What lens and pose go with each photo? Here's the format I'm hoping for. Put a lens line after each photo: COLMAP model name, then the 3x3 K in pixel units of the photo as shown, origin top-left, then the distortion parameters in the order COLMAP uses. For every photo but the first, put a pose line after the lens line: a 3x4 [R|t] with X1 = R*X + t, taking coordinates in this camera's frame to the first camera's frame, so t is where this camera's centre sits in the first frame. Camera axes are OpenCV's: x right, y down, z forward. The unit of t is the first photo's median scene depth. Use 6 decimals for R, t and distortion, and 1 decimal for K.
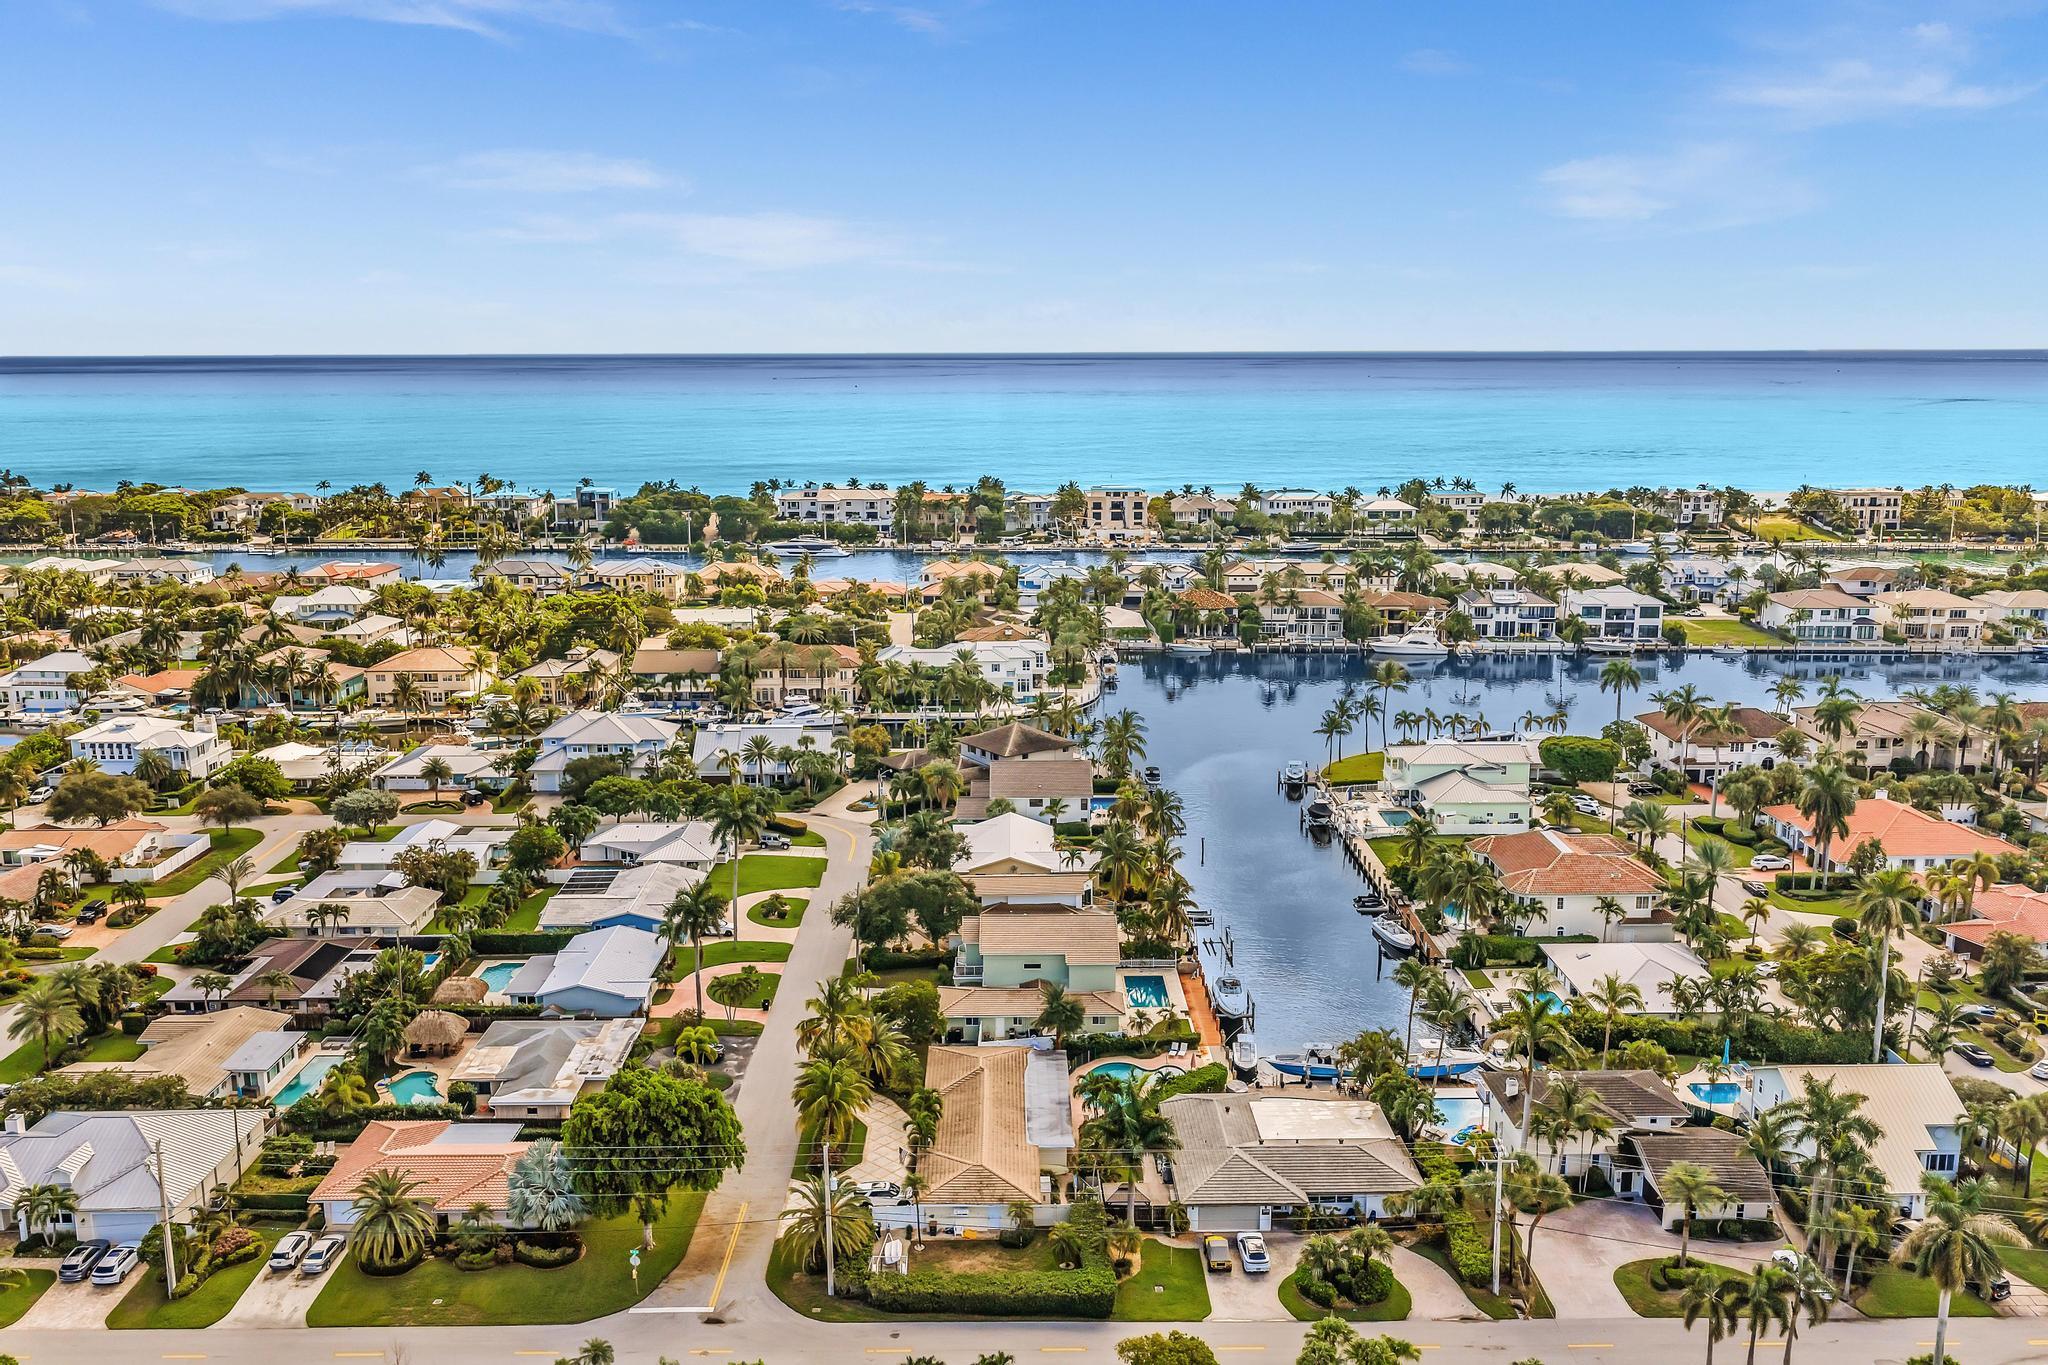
lens RADIAL K [[1697.4, 0, 1029.2], [0, 1697.4, 677.2], [0, 0, 1]] dist [0.015026, -0.018463]
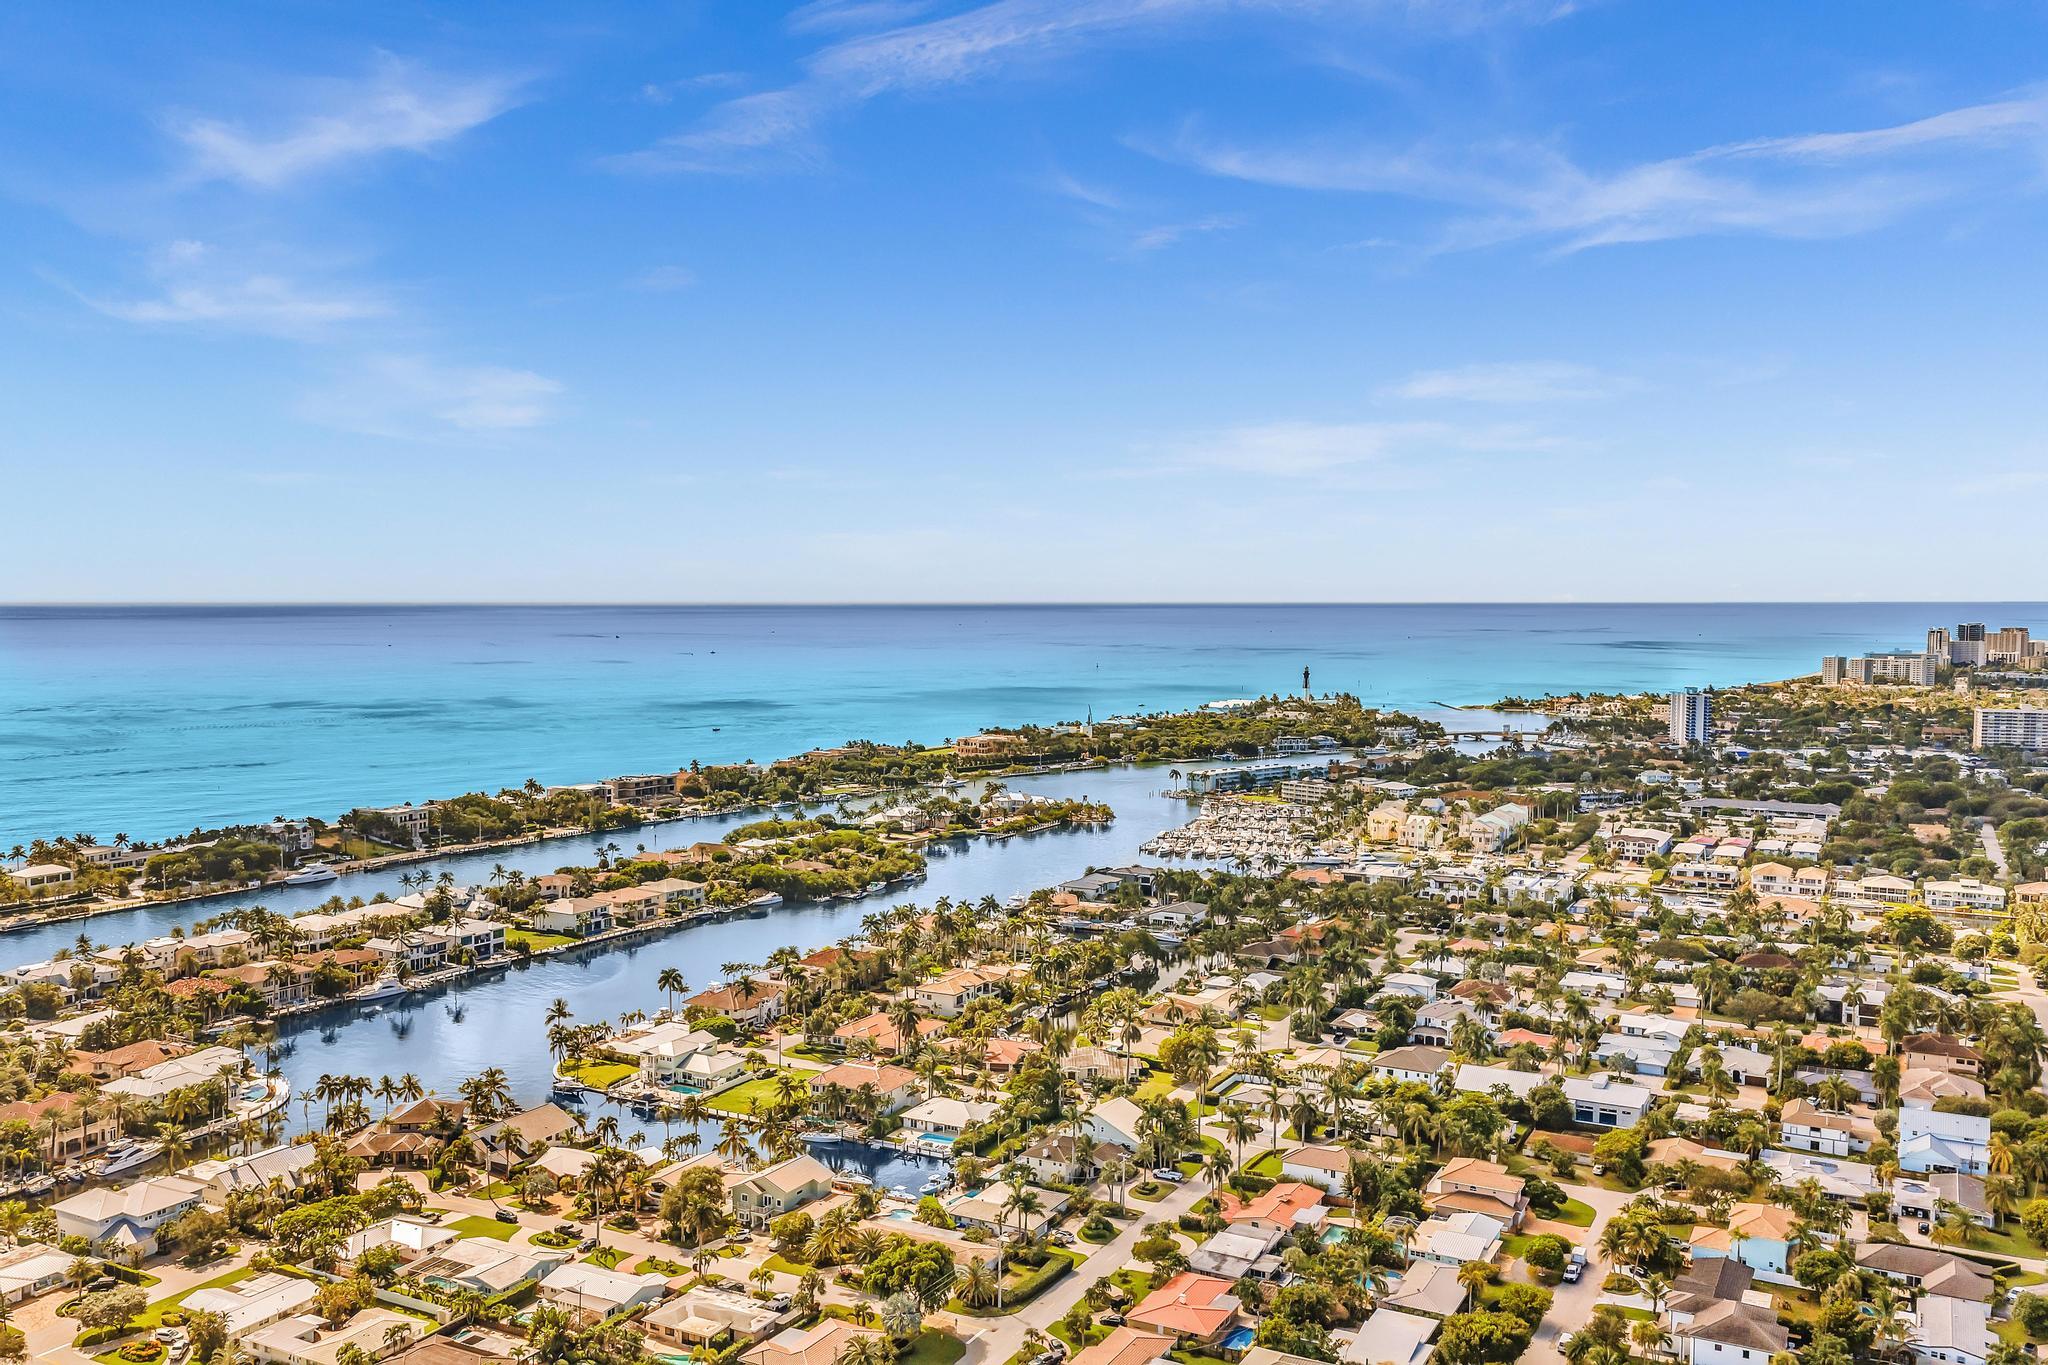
lens RADIAL K [[1699.9, 0, 994.9], [0, 1699.9, 647.2], [0, 0, 1]] dist [0.013517, -0.015043]
pose [[0.488238, -0.022667, 0.872416, -0.451012], [0.161058, 0.984832, -0.064546, -0.078349], [-0.857720, 0.172023, 0.484483, -0.053882]]
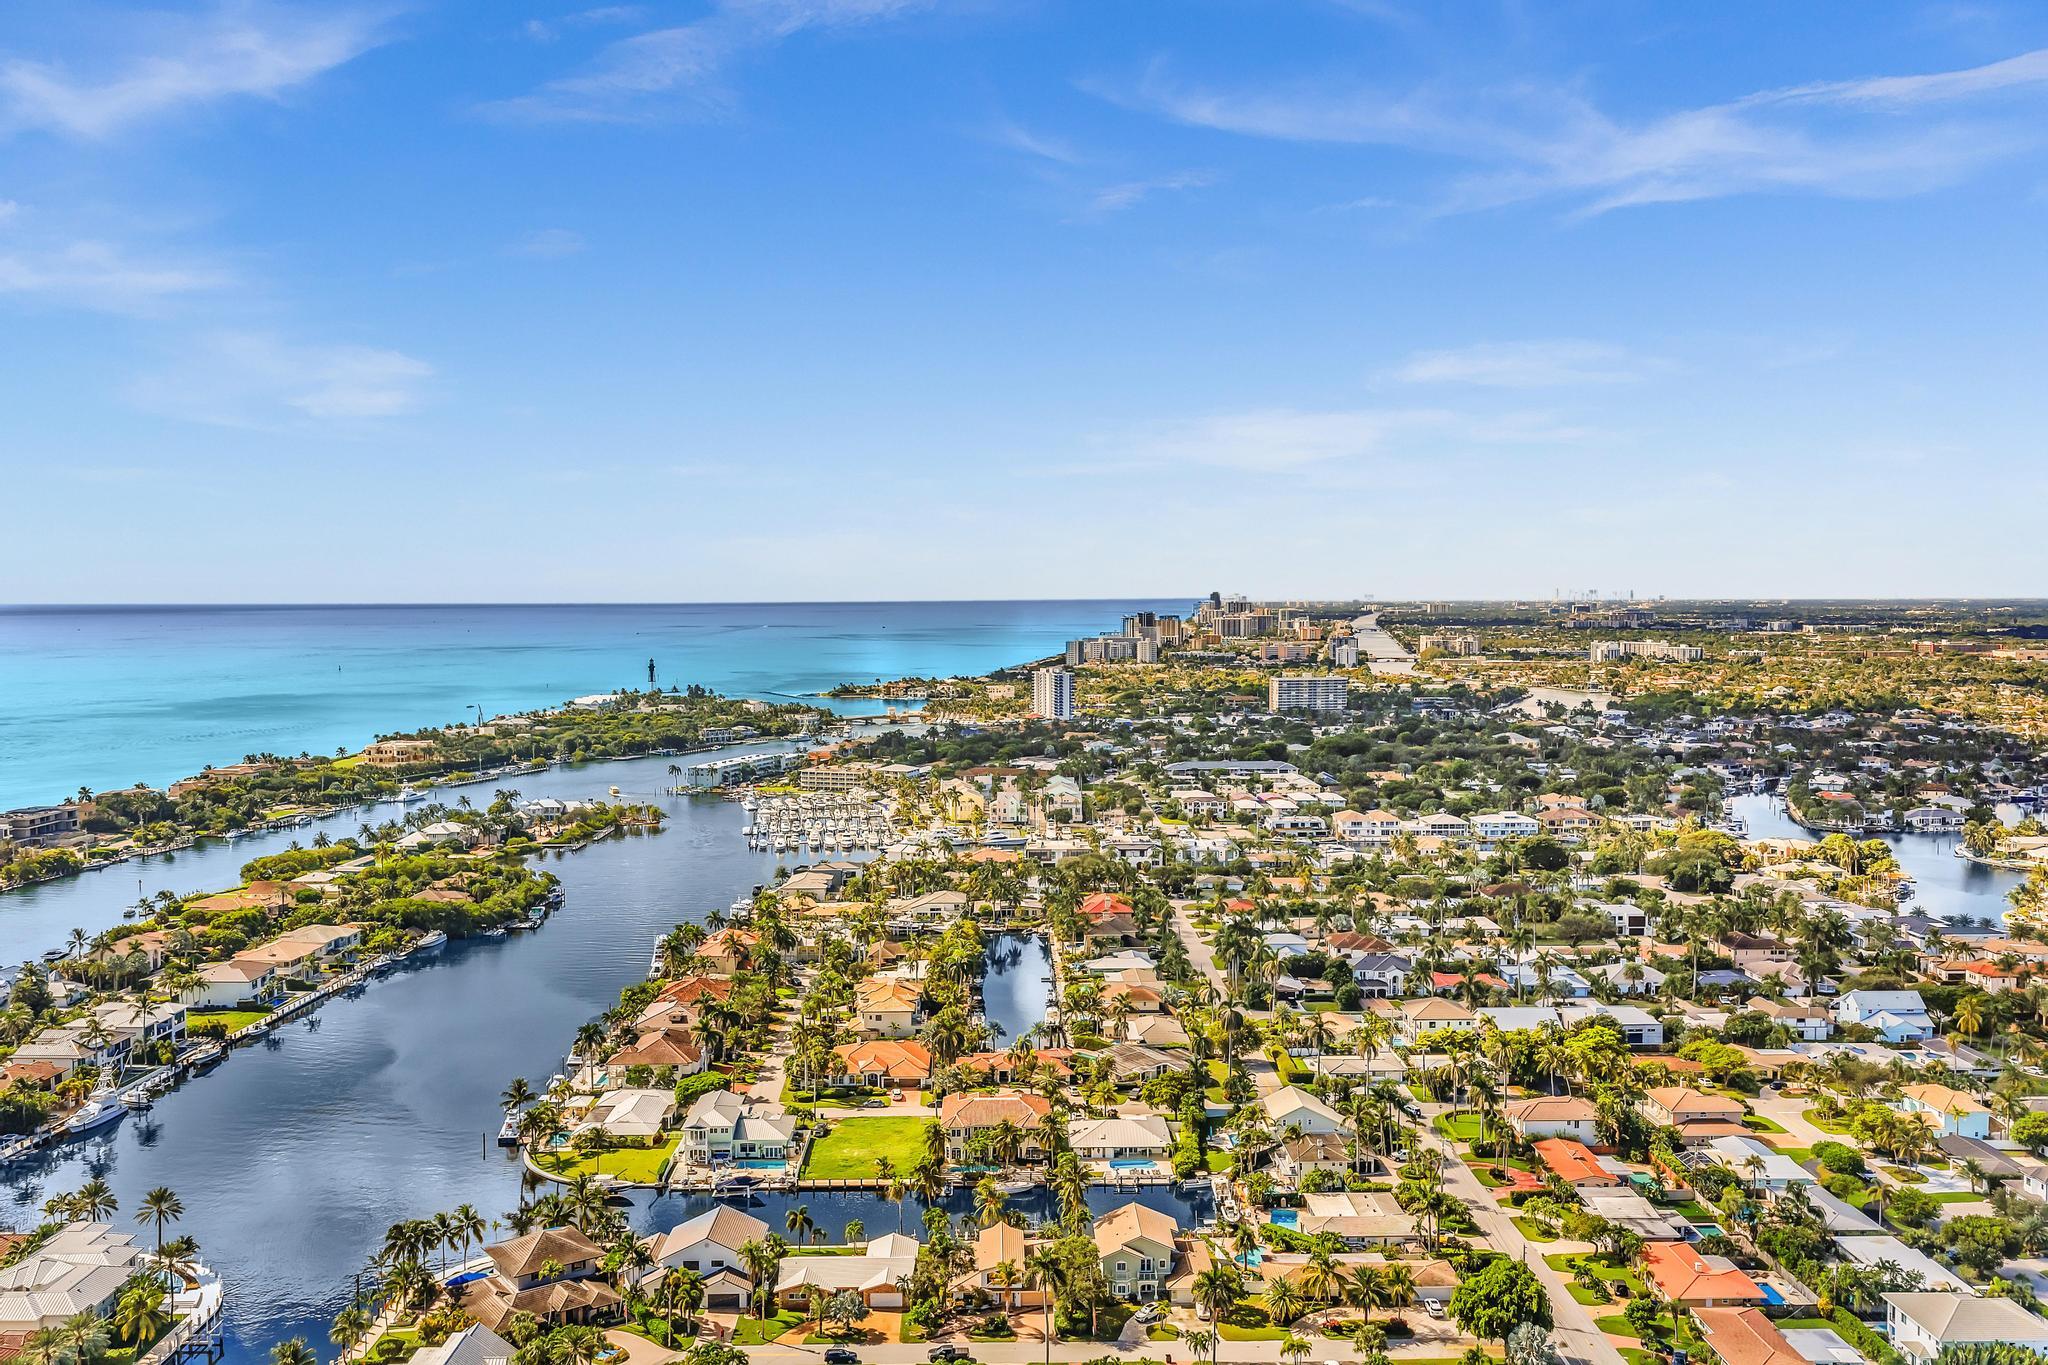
lens RADIAL K [[1697.4, 0, 1029.2], [0, 1697.4, 677.2], [0, 0, 1]] dist [0.015026, -0.018463]
pose [[-0.007322, -0.045535, 0.998936, -0.453091], [0.193980, 0.979922, 0.046090, -0.128662], [-0.980978, 0.194111, 0.001658, 0.307906]]
